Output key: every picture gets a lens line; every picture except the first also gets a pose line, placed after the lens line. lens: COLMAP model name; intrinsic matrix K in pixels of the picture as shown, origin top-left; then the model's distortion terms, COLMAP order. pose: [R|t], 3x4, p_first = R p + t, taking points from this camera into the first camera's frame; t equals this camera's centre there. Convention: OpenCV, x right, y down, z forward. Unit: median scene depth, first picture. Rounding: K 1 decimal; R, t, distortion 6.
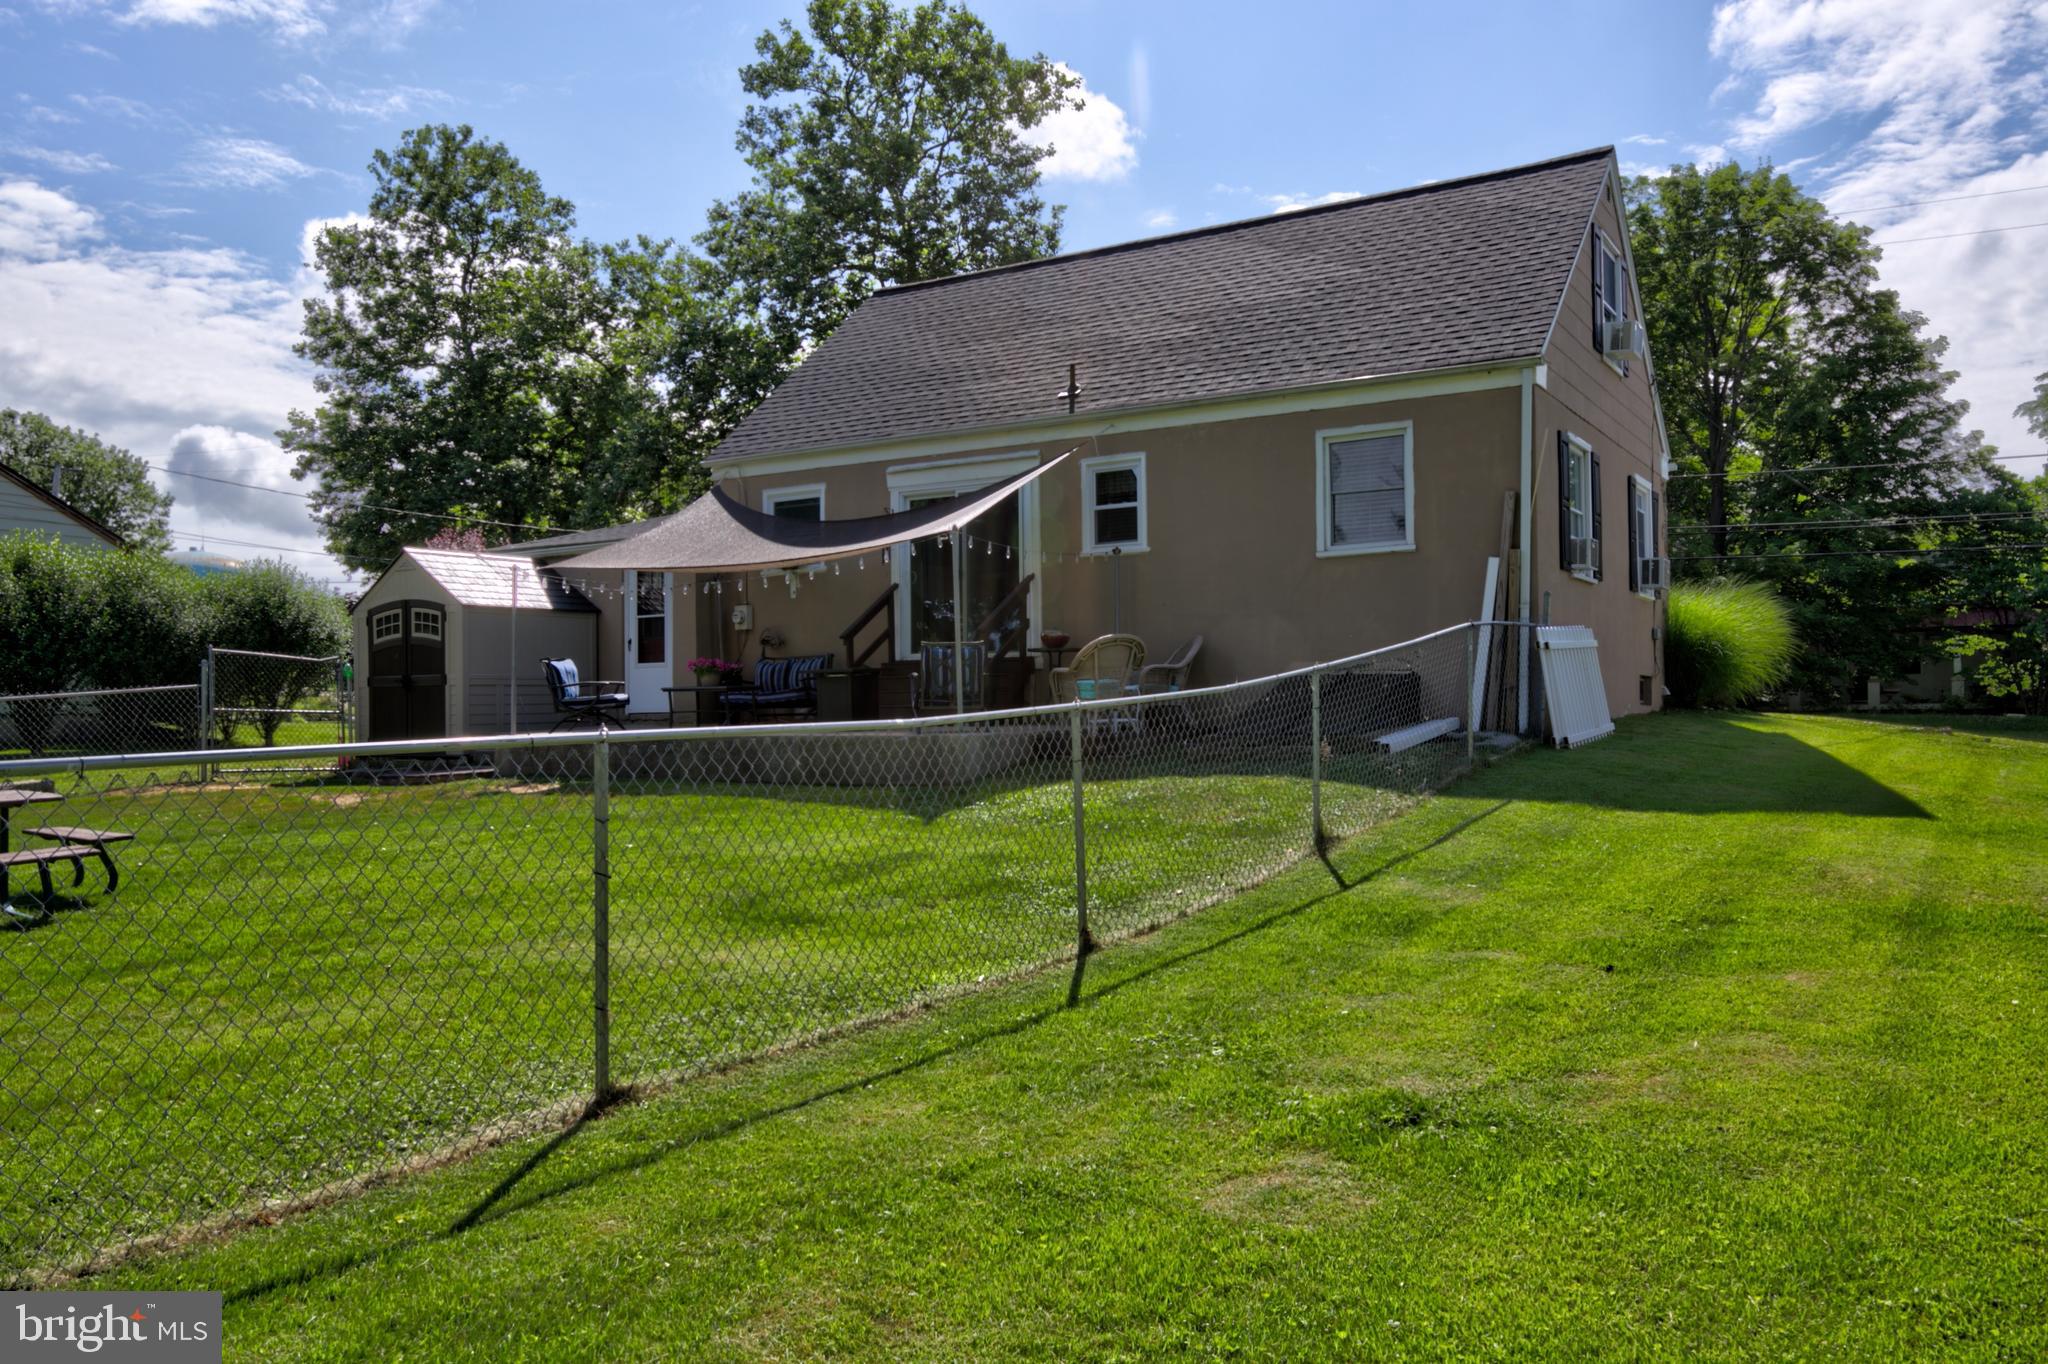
lens RADIAL K [[1528.8, 0, 1027.8], [0, 1528.8, 688.6], [0, 0, 1]] dist [-0.007797, -0.005454]
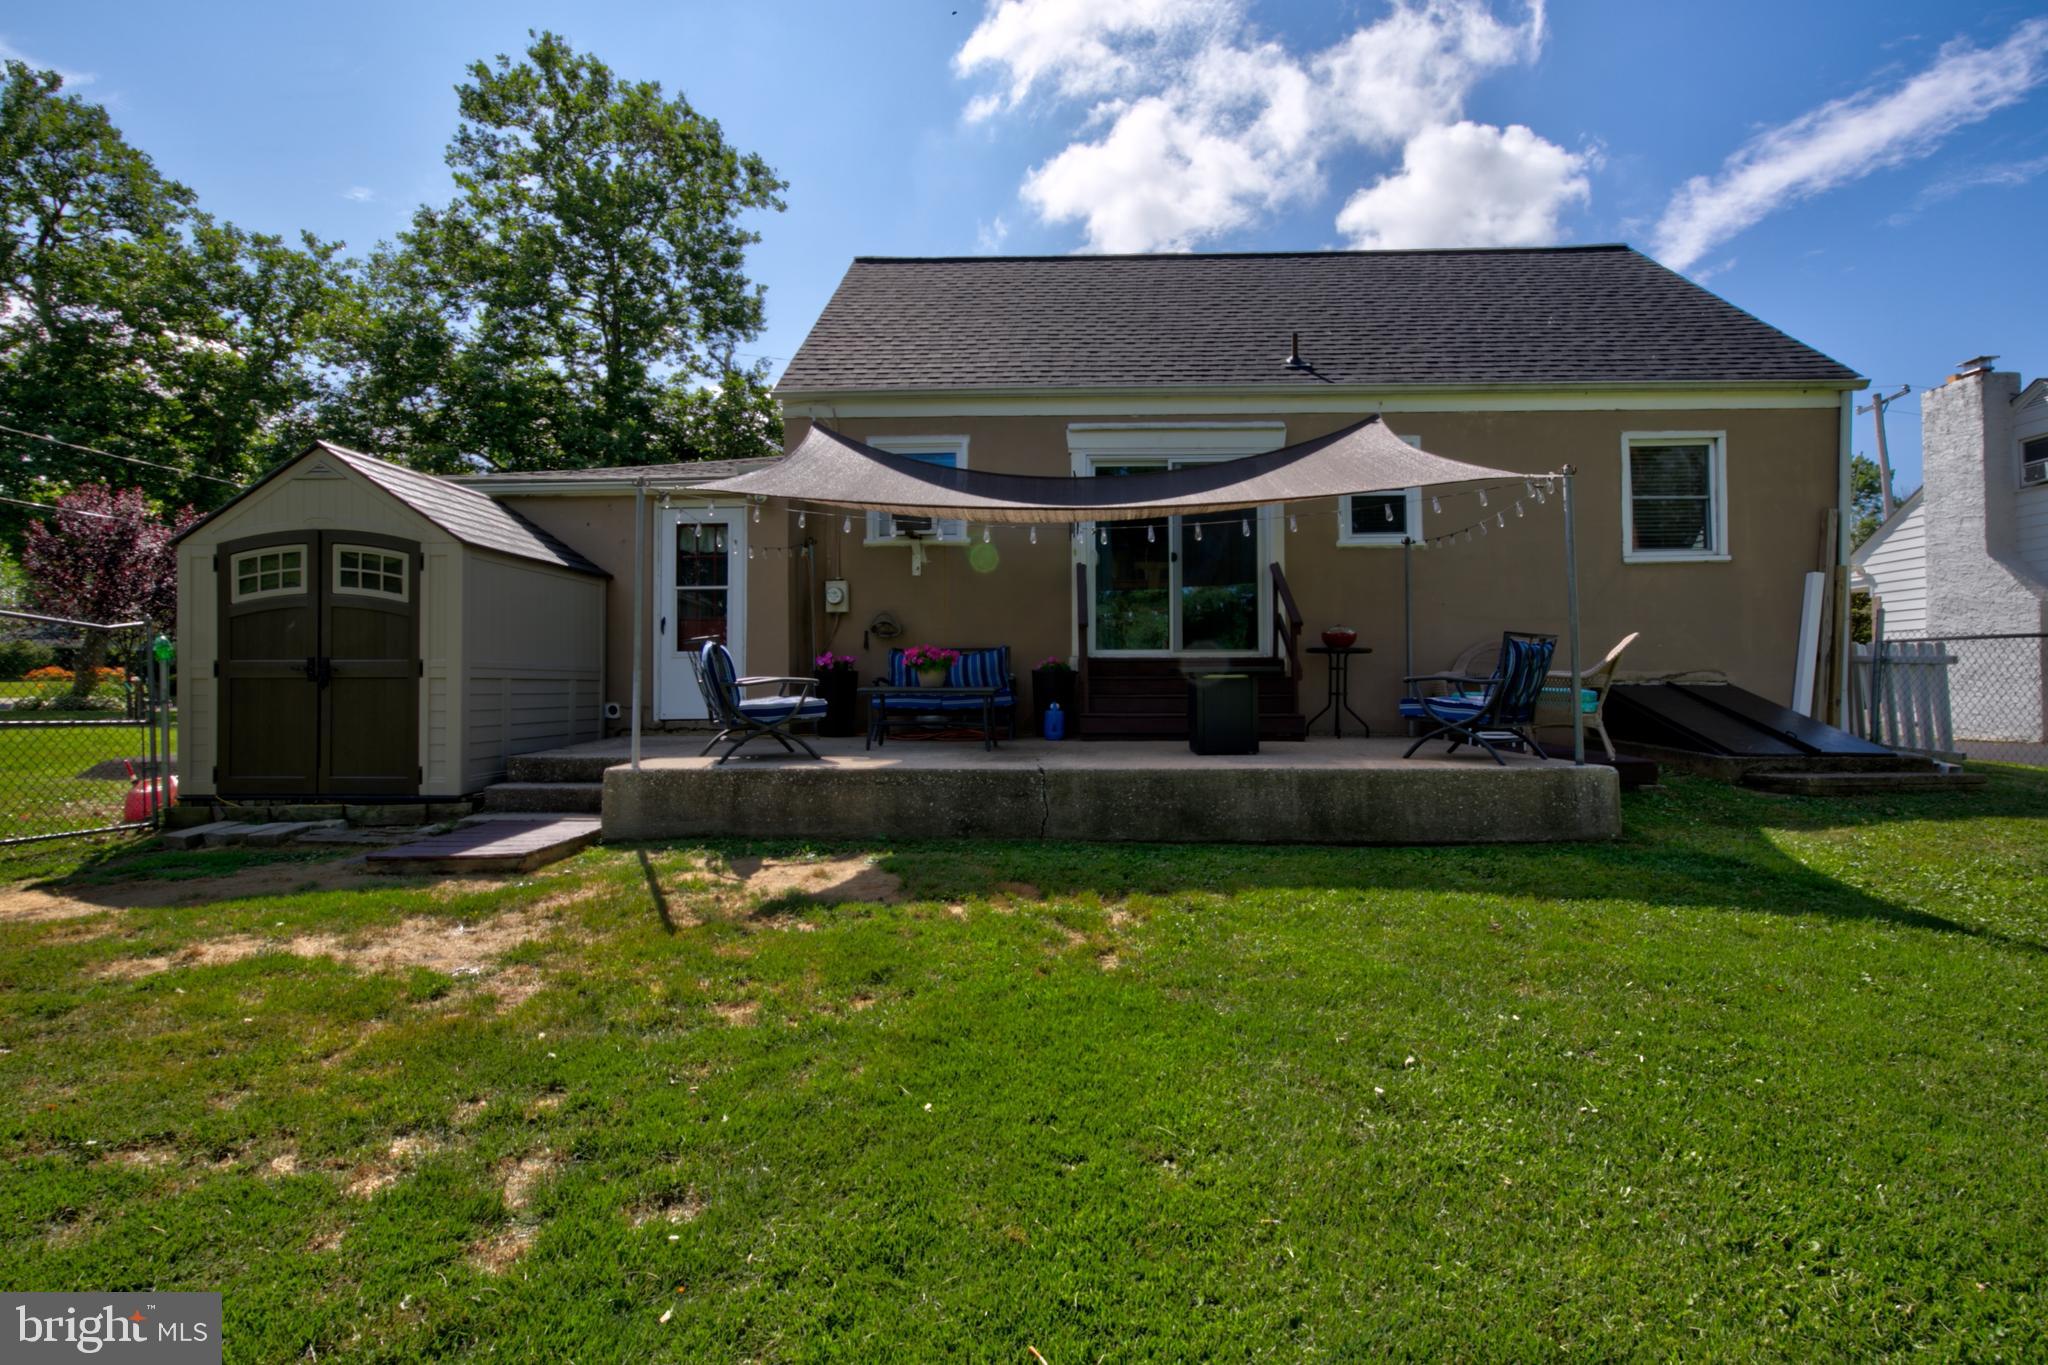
lens RADIAL K [[942.9, 0, 1029.2], [0, 942.9, 676.5], [0, 0, 1]] dist [-0.000100, 0.003333]
pose [[0.871032, 0.019127, 0.490854, -0.155457], [-0.015065, 0.999812, -0.012228, -0.000812], [-0.490996, 0.003257, 0.871156, 0.247323]]
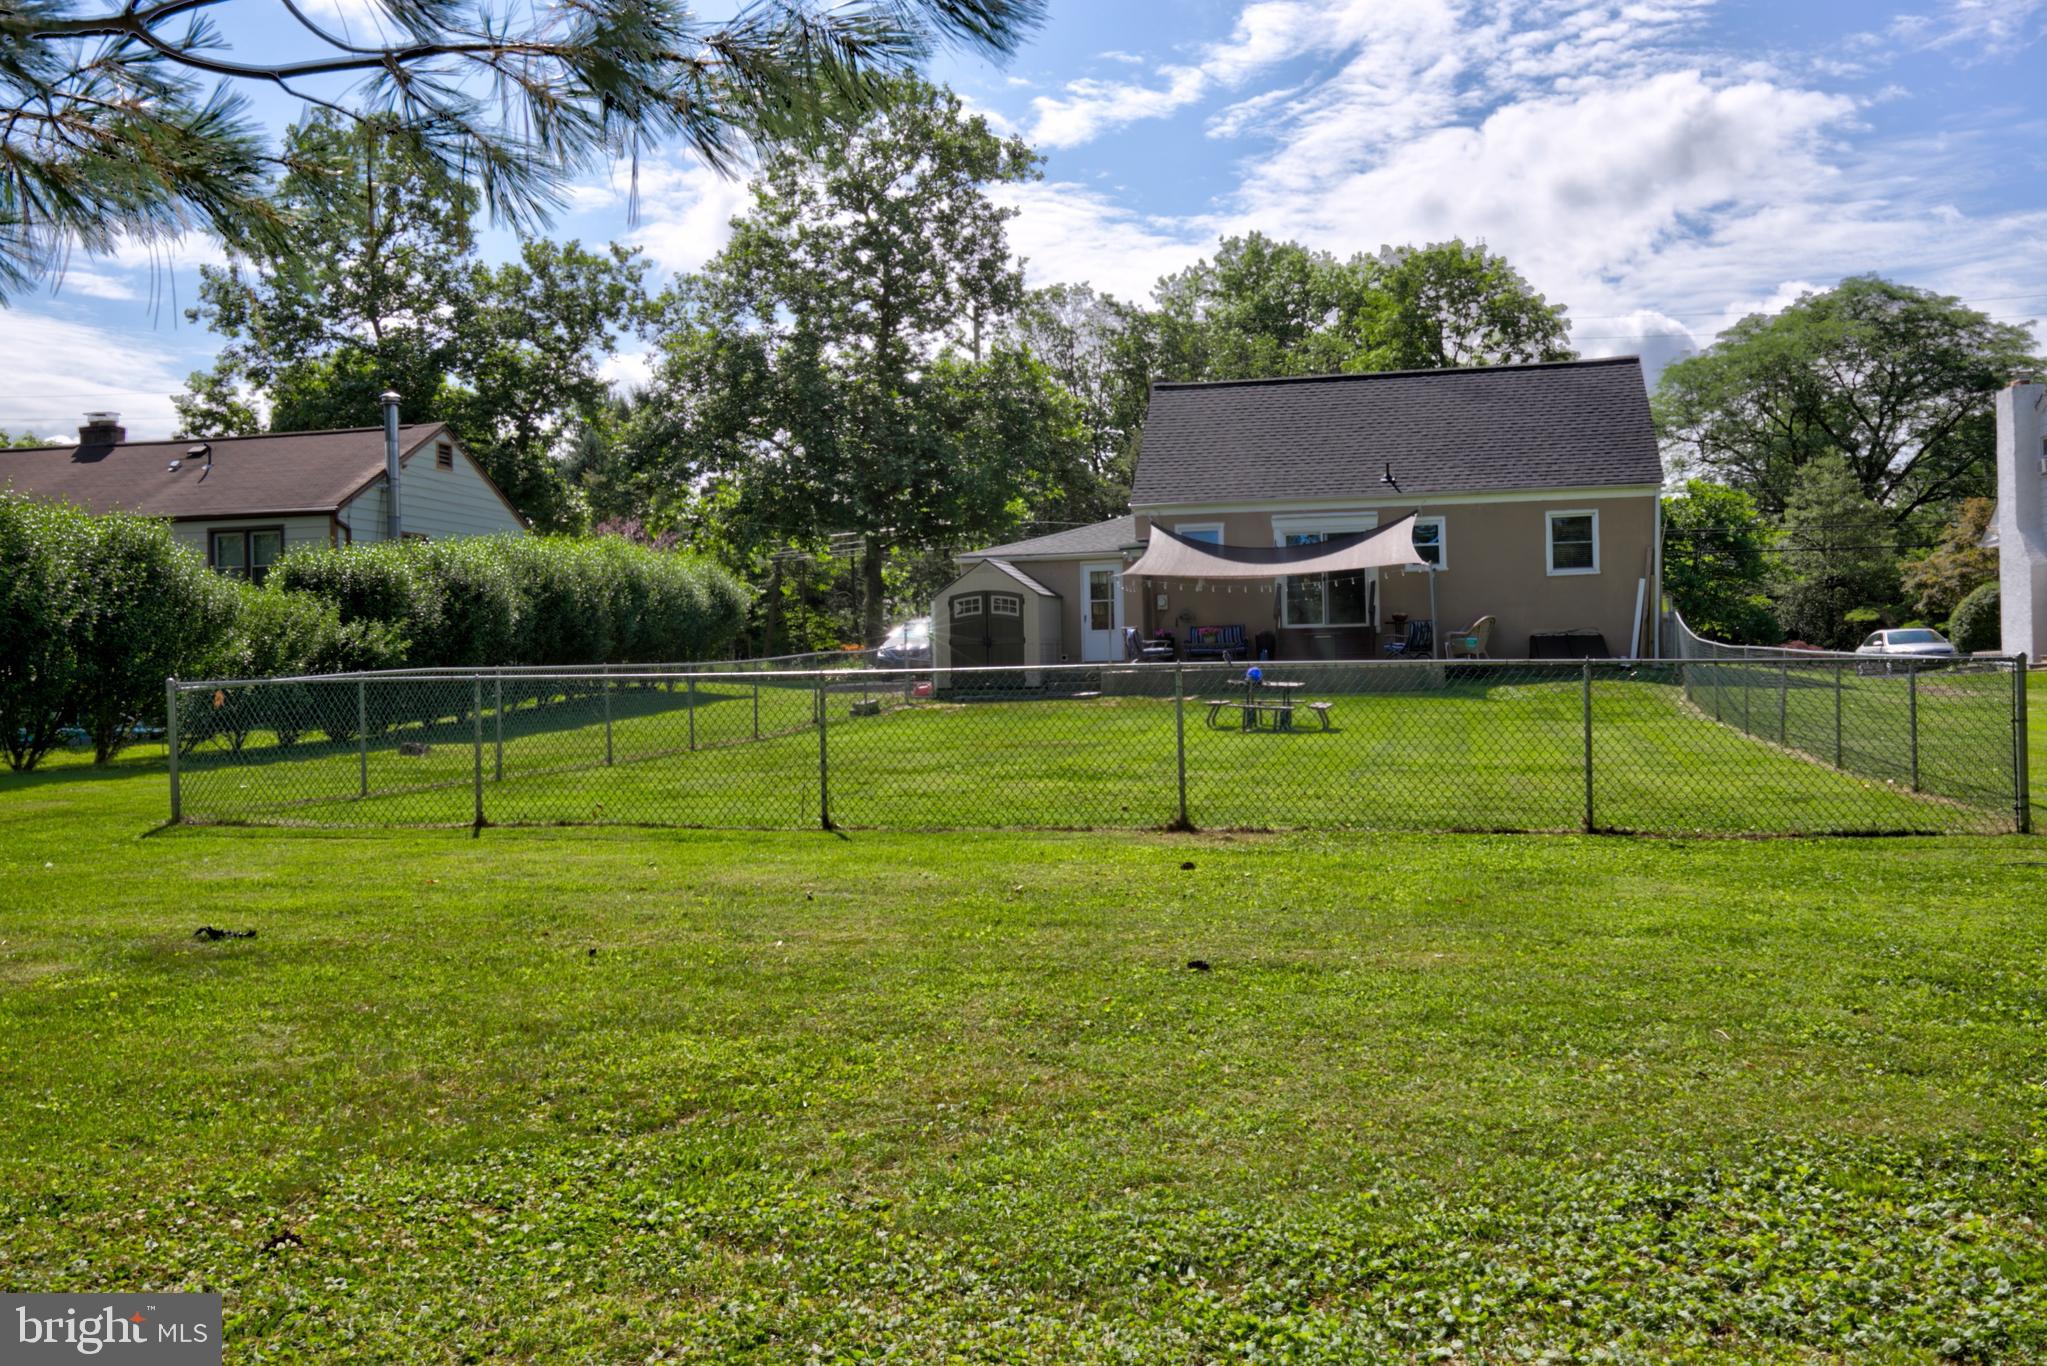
lens RADIAL K [[1762.1, 0, 1014.3], [0, 1762.1, 675.0], [0, 0, 1]] dist [0.005414, -0.000006]
pose [[0.950176, -0.007559, 0.311624, -0.428005], [0.004964, 0.999946, 0.009121, 0.006102], [-0.311676, -0.007119, 0.950162, -0.342845]]
